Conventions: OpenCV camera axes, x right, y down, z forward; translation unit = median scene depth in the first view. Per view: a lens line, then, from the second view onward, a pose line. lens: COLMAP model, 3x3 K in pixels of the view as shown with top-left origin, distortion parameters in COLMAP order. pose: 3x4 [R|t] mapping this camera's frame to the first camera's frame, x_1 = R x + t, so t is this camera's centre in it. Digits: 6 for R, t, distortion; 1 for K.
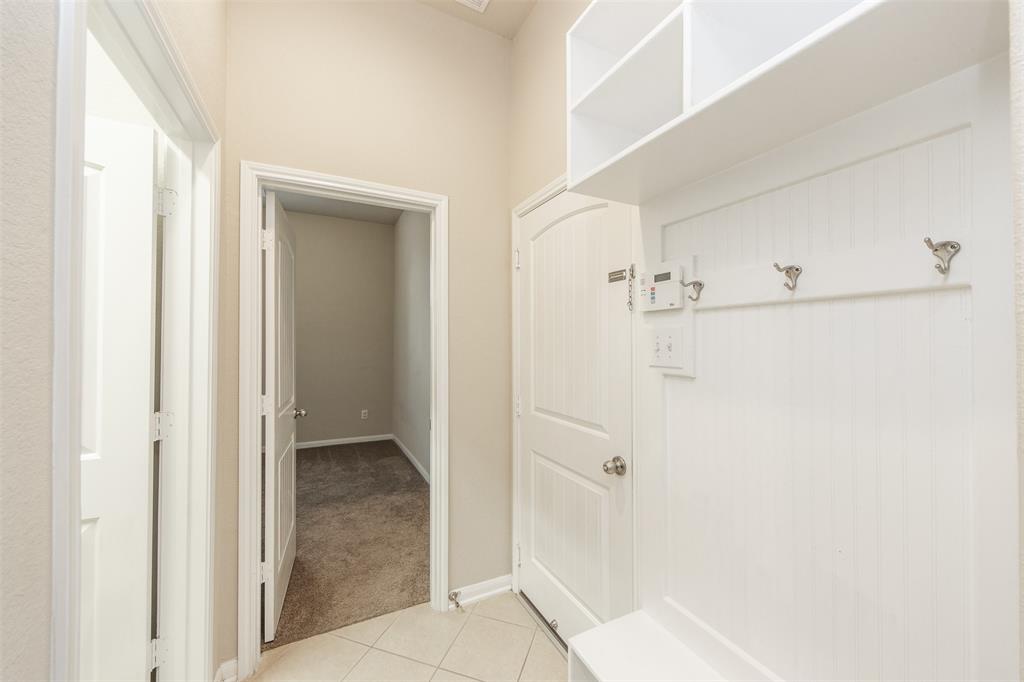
lens RADIAL K [[396.0, 0, 516.5], [0, 396.0, 339.1], [0, 0, 1]] dist [-0.002363, -0.000003]
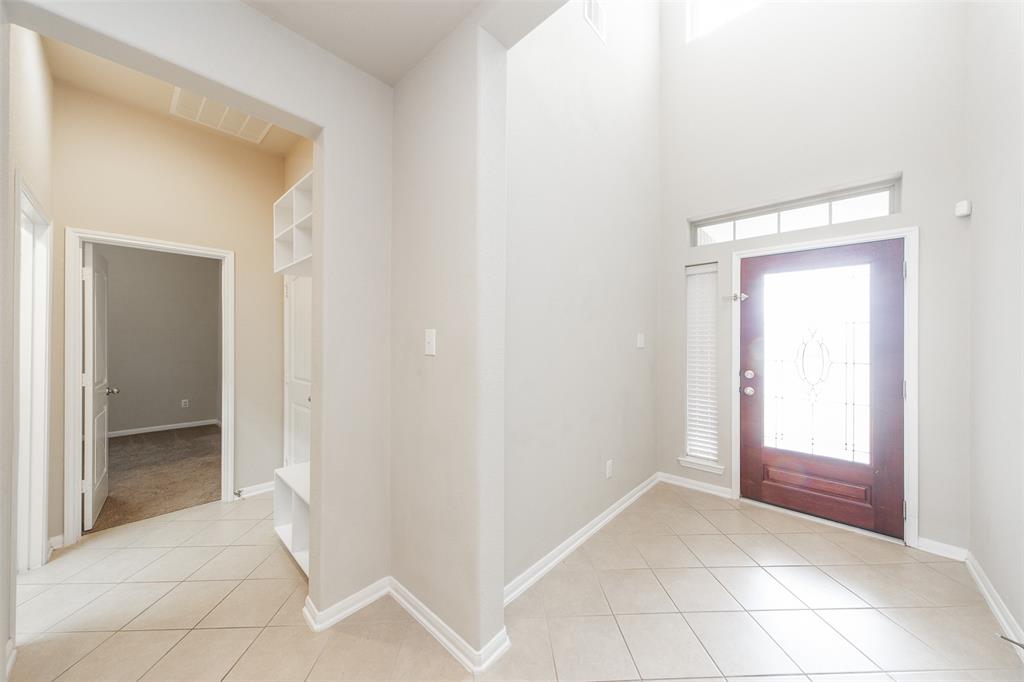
lens RADIAL K [[349.1, 0, 512.4], [0, 349.1, 338.6], [0, 0, 1]] dist [0.002370, -0.000722]
pose [[0.934440, 0.002080, 0.356115, 0.395518], [-0.003972, 0.999982, 0.004580, -0.008757], [-0.356099, -0.005695, 0.934431, -0.781189]]
